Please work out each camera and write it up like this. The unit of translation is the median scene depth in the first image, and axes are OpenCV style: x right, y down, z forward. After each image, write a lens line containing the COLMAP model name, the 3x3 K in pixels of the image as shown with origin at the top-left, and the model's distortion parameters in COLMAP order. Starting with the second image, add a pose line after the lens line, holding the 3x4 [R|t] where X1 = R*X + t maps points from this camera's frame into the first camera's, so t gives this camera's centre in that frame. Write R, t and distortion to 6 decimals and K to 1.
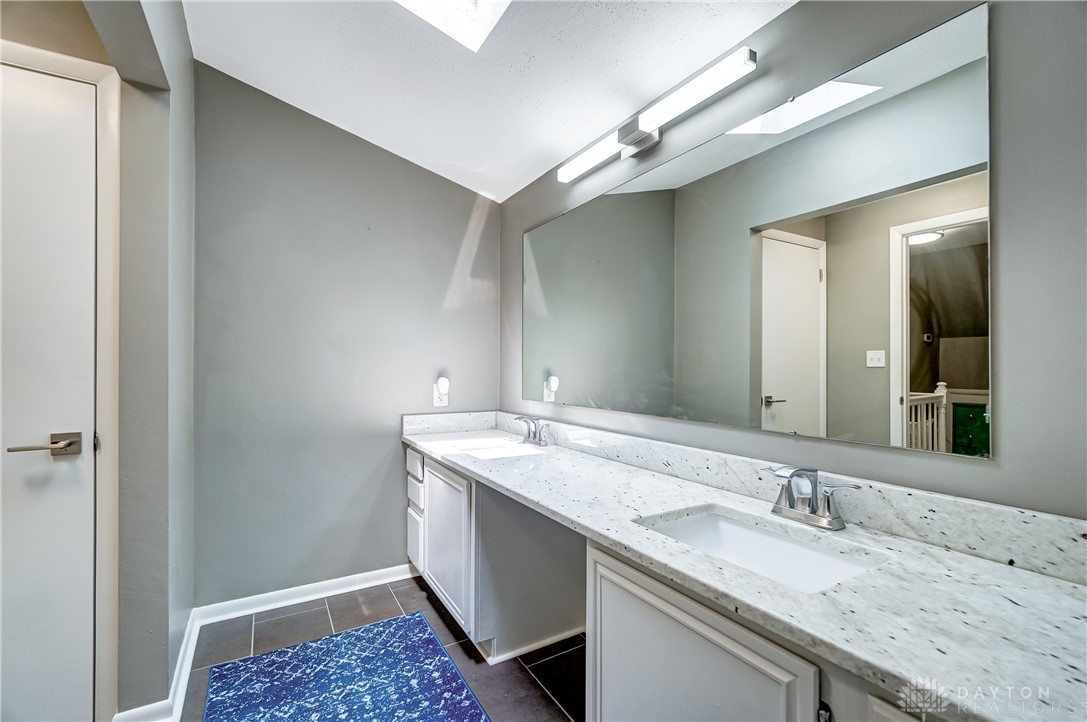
lens RADIAL K [[468.5, 0, 537.3], [0, 468.5, 362.3], [0, 0, 1]] dist [-0.001876, -0.000006]
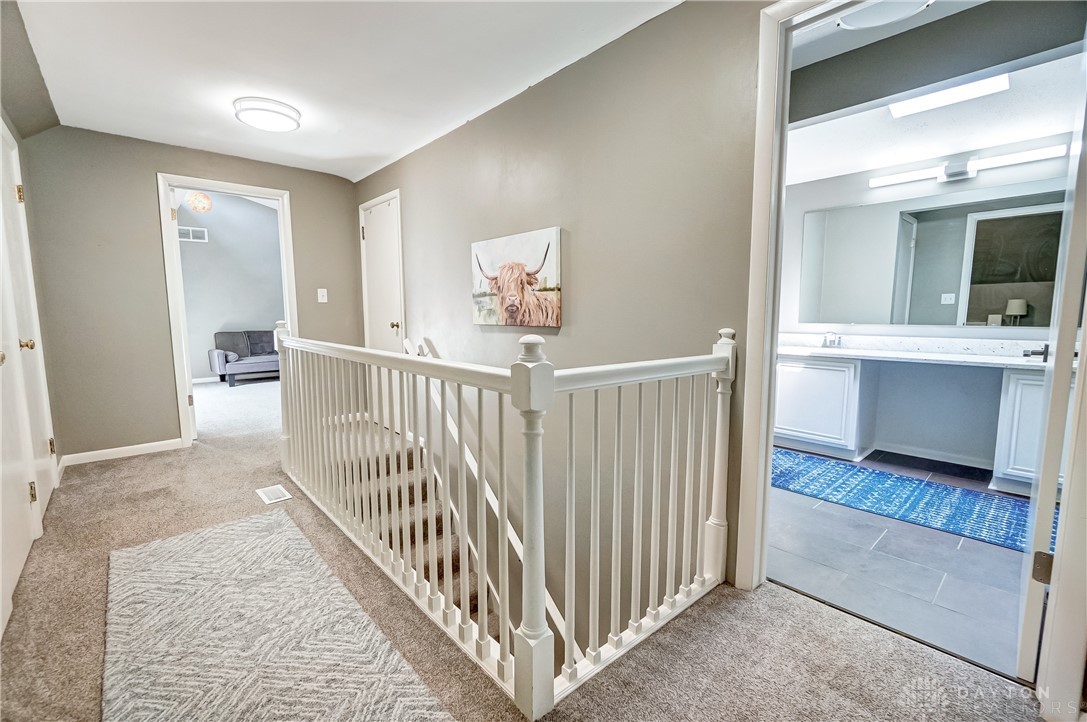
lens RADIAL K [[468.5, 0, 537.3], [0, 468.5, 362.3], [0, 0, 1]] dist [-0.001876, -0.000006]
pose [[0.980597, -0.024931, 0.194443, -1.680818], [0.002740, 0.993526, 0.113569, 0.038312], [-0.196016, -0.110833, 0.974317, -0.512024]]
